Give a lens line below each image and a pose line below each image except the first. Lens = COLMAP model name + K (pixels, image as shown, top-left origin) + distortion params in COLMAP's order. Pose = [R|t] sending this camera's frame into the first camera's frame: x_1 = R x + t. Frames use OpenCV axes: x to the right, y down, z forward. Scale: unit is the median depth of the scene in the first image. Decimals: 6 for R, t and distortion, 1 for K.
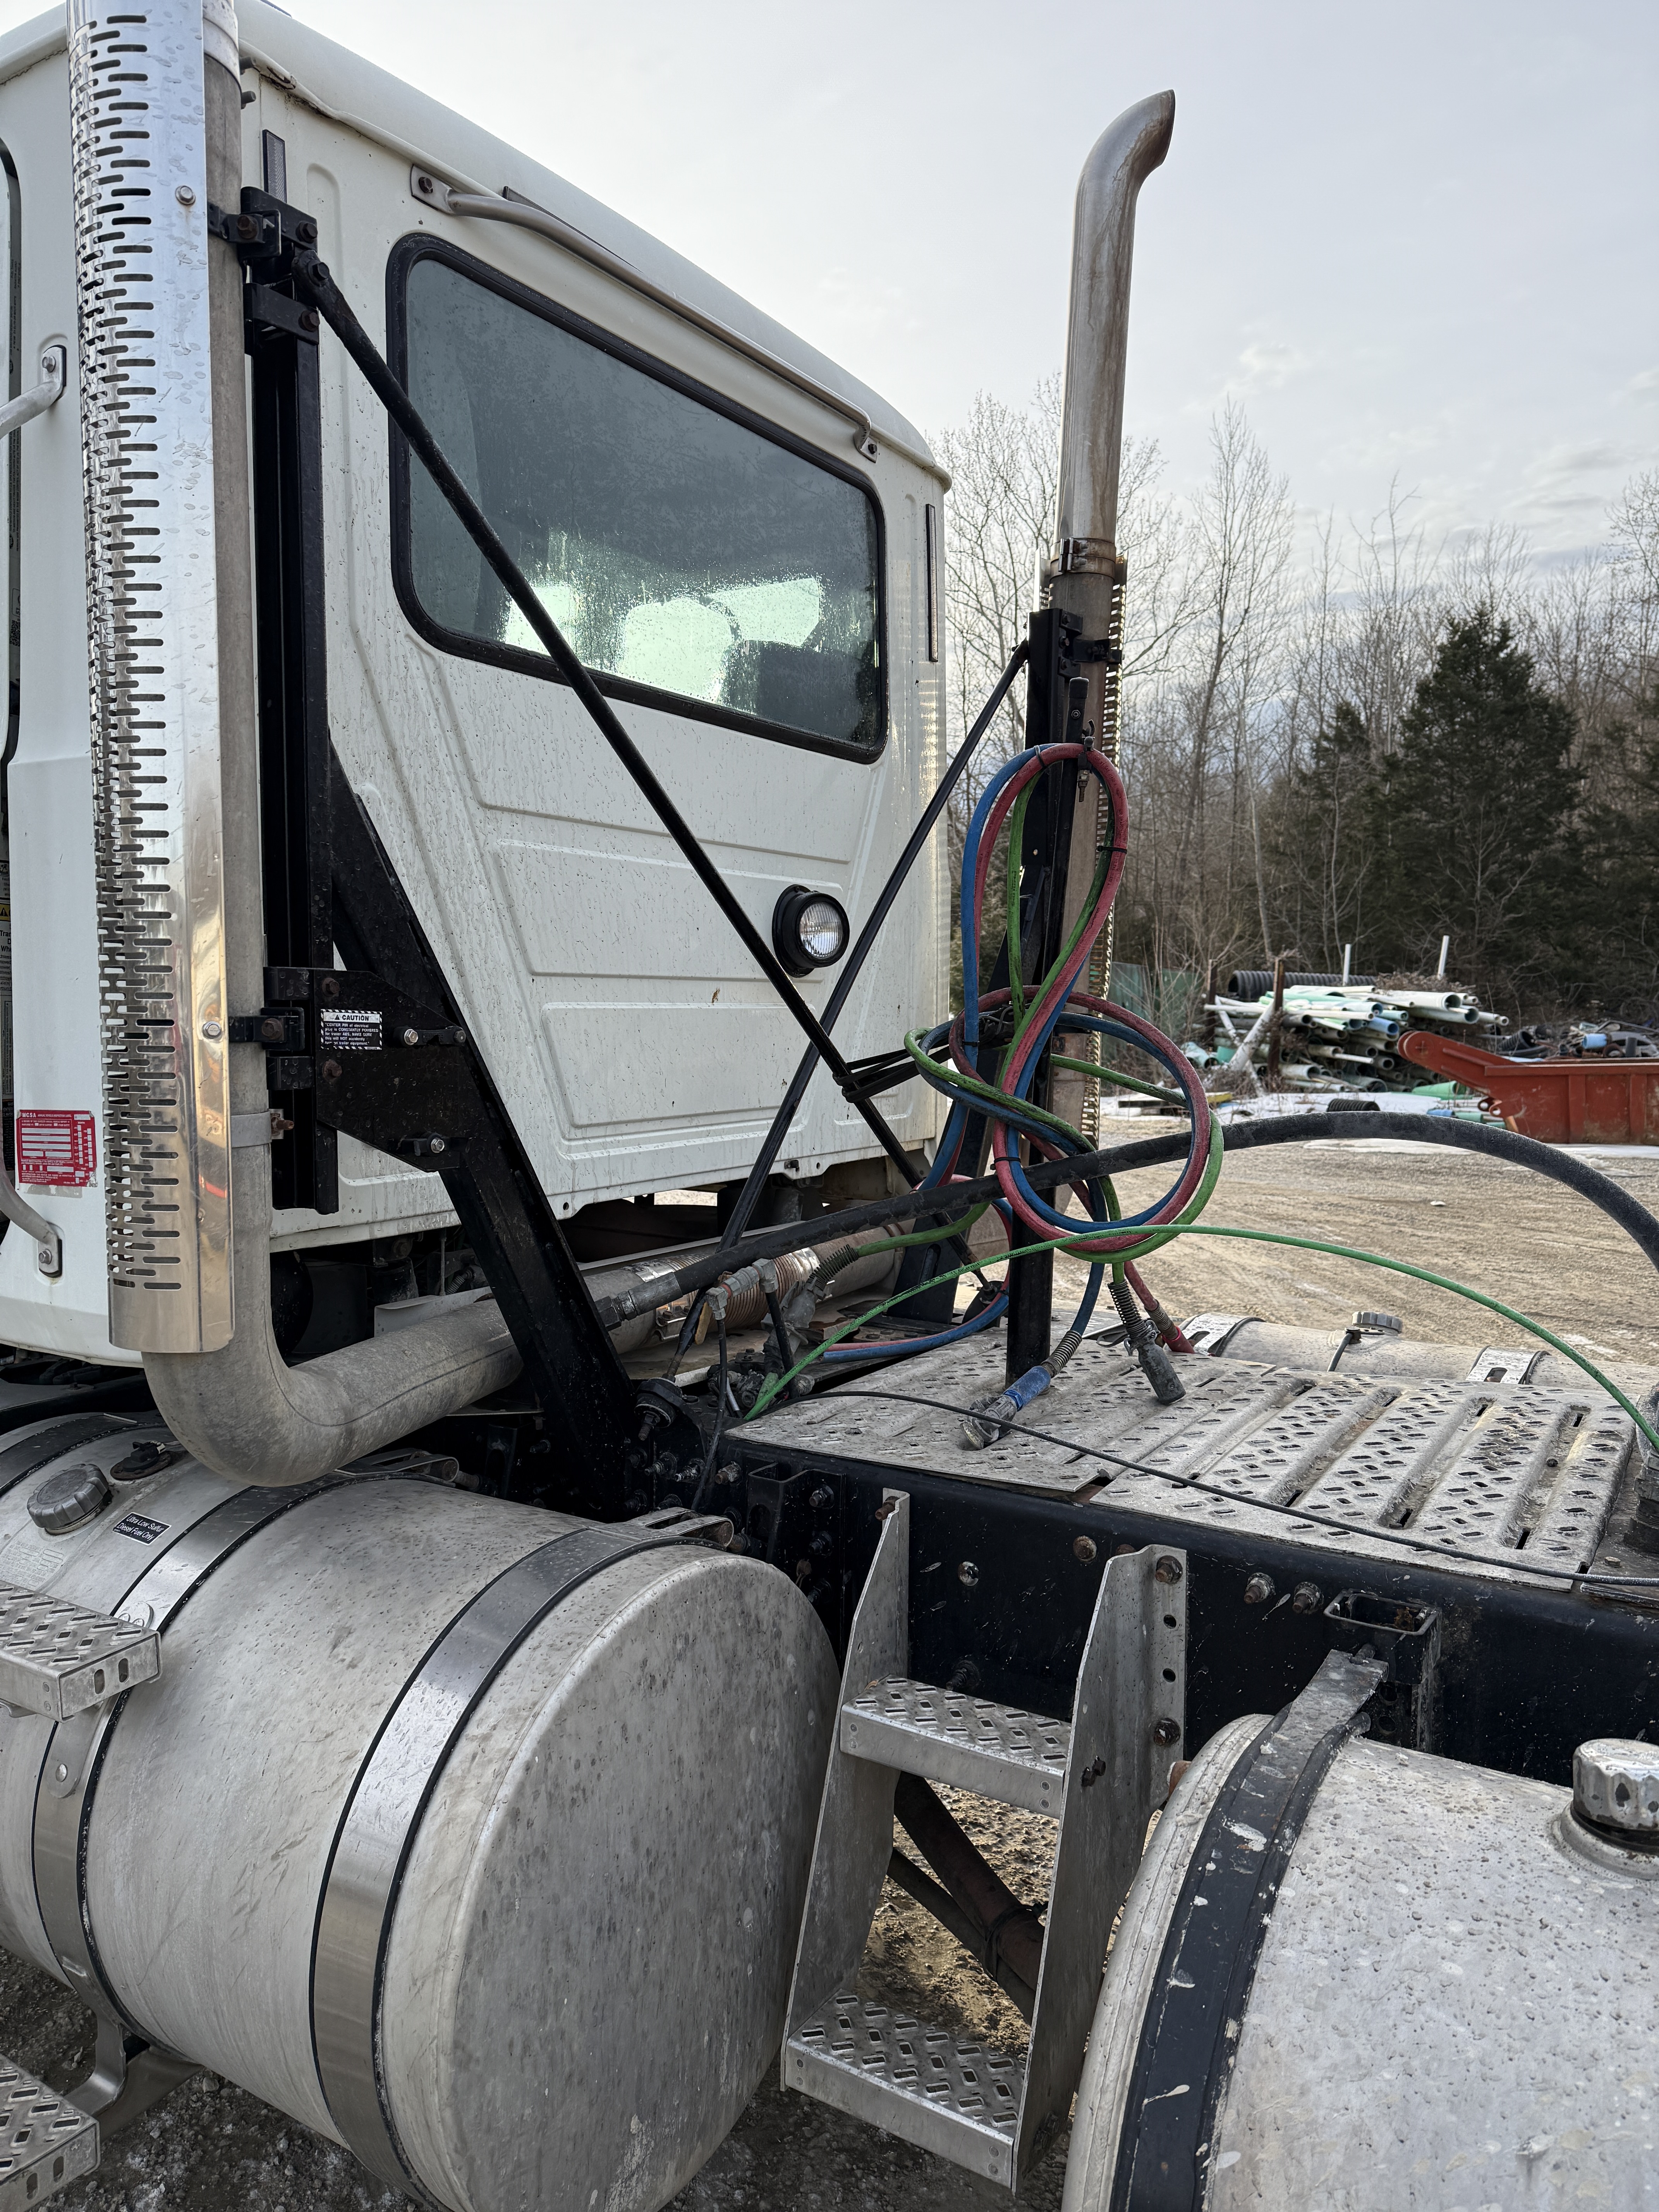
lens RADIAL K [[1549.9, 0, 829.5], [0, 1549.9, 1106.0], [0, 0, 1]] dist [0.002937, -0.001505]
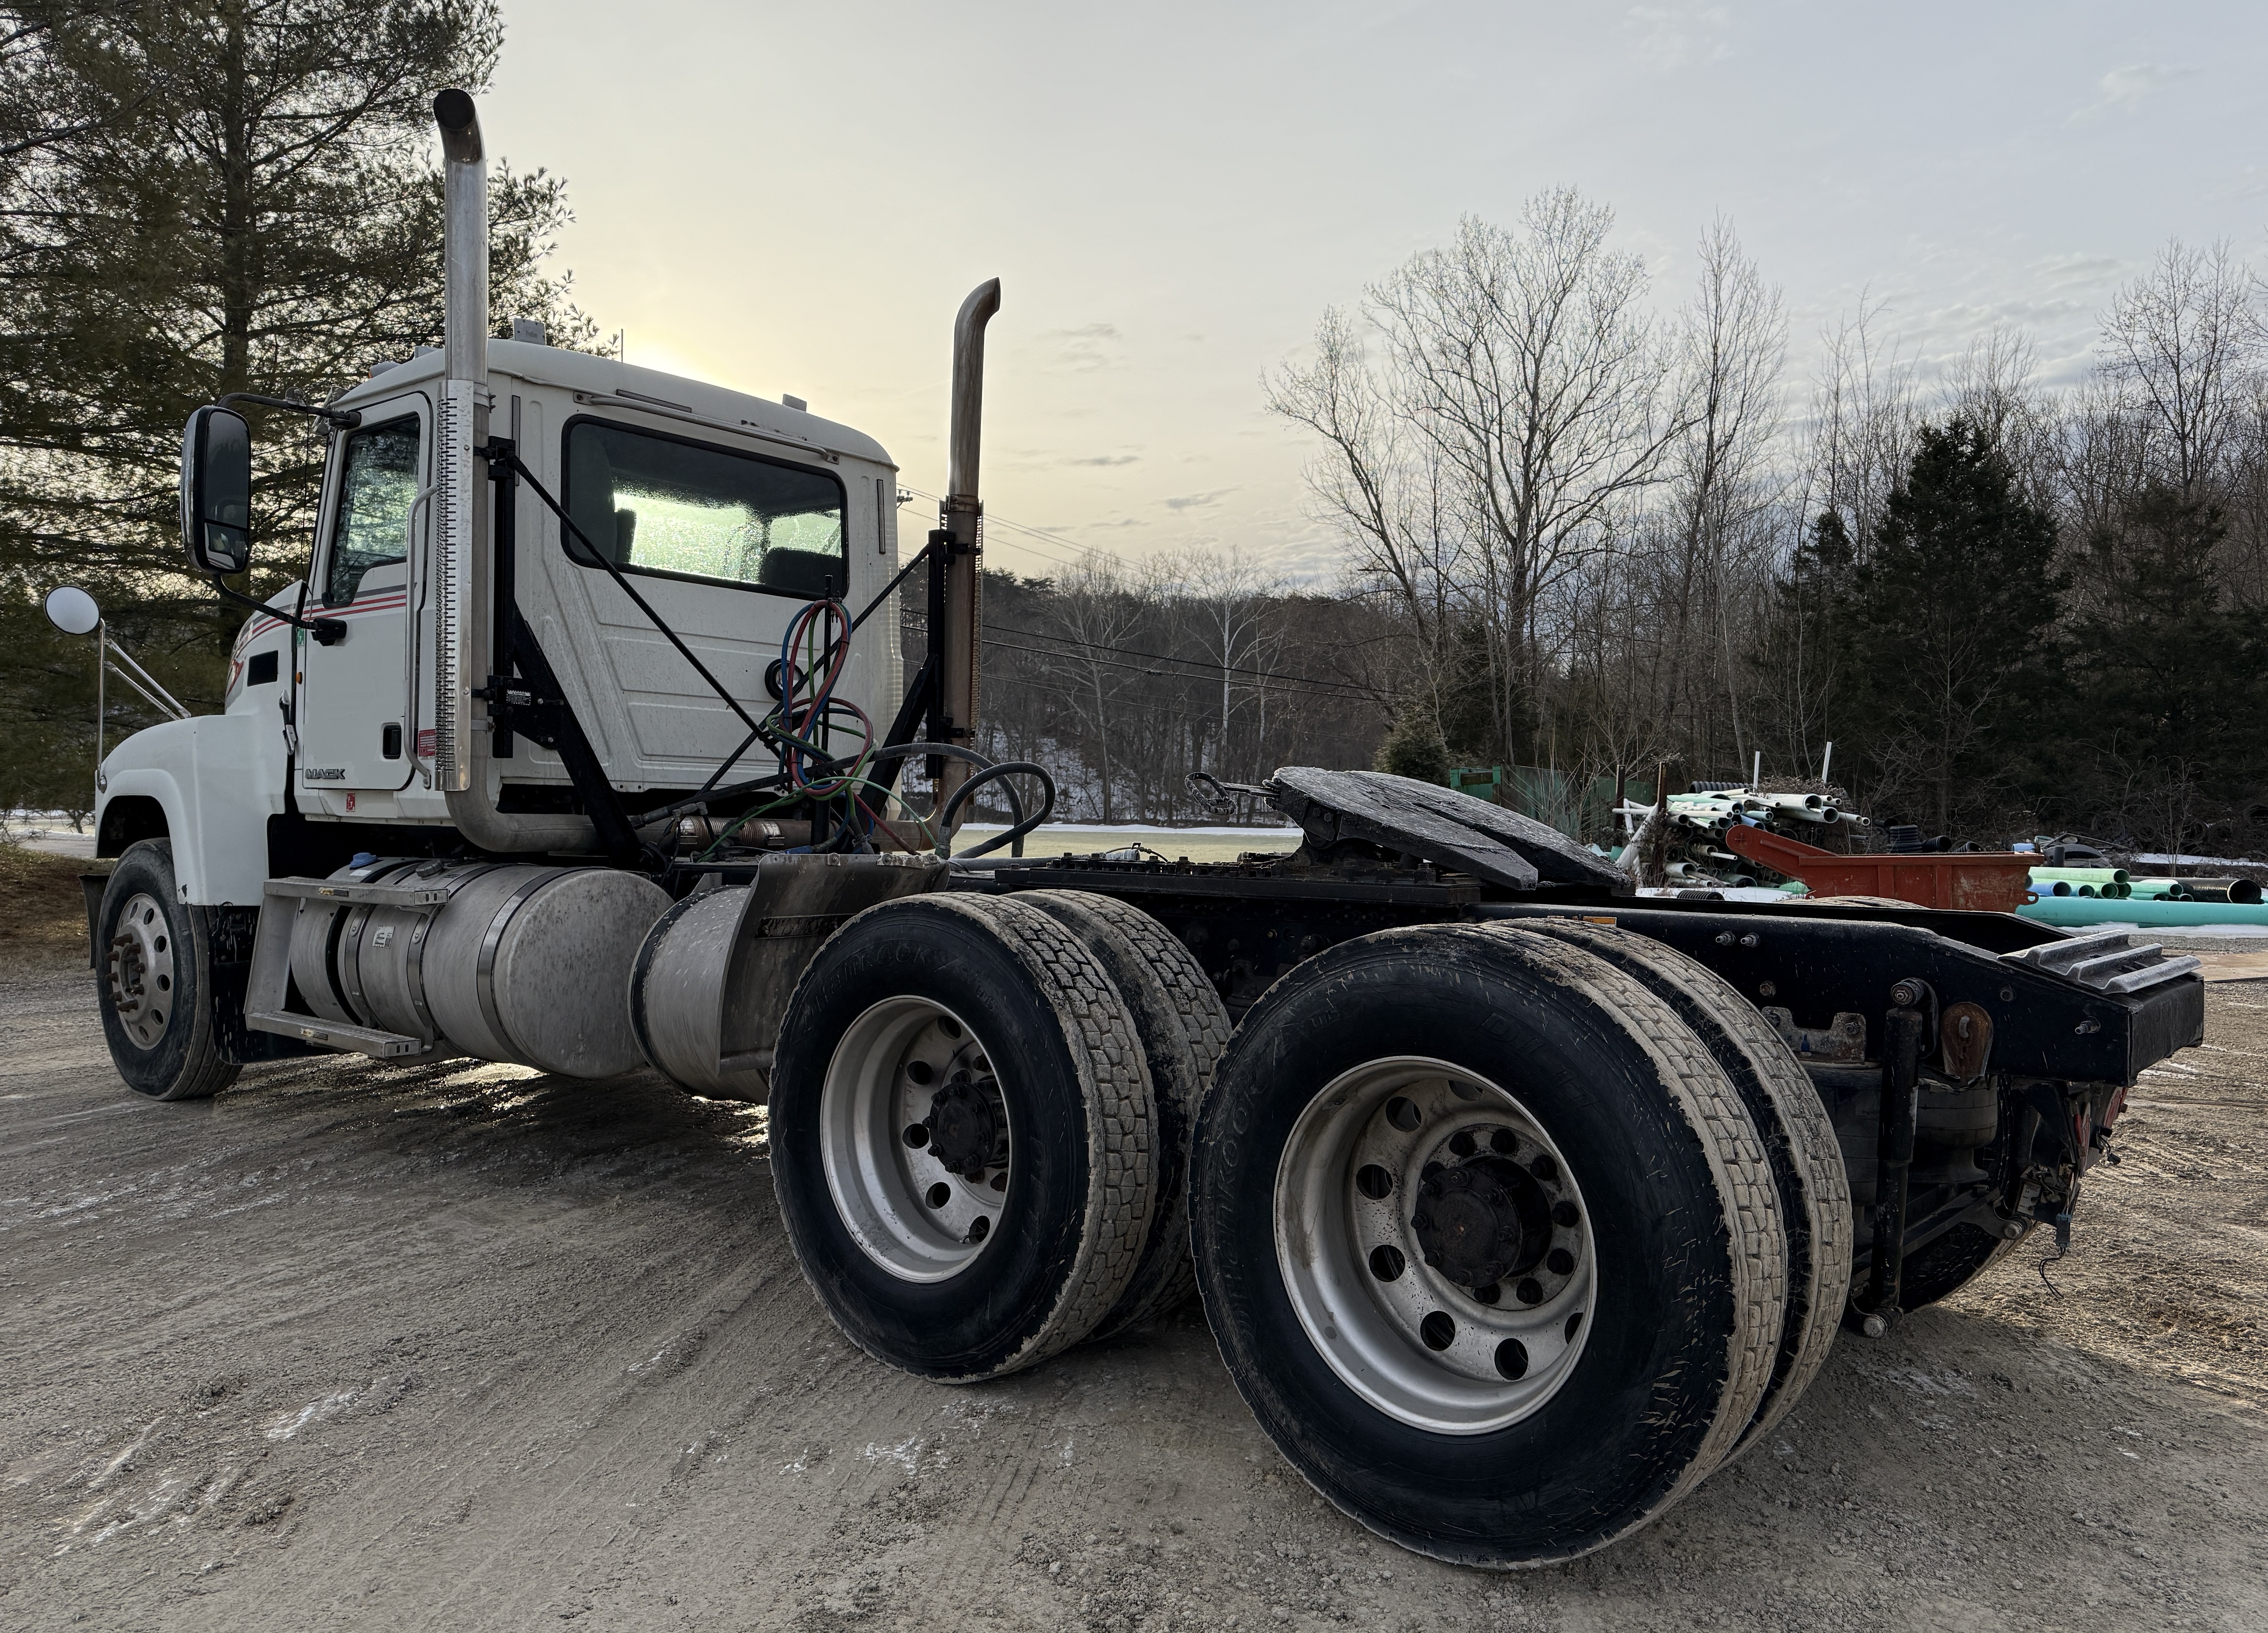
lens RADIAL K [[1657.8, 0, 1194.9], [0, 1657.8, 814.6], [0, 0, 1]] dist [0.063767, -0.001847]
pose [[0.993390, 0.015237, -0.113772, 0.106017], [-0.023415, 0.997209, -0.070895, 0.029244], [0.112375, 0.073090, 0.990974, -0.159619]]
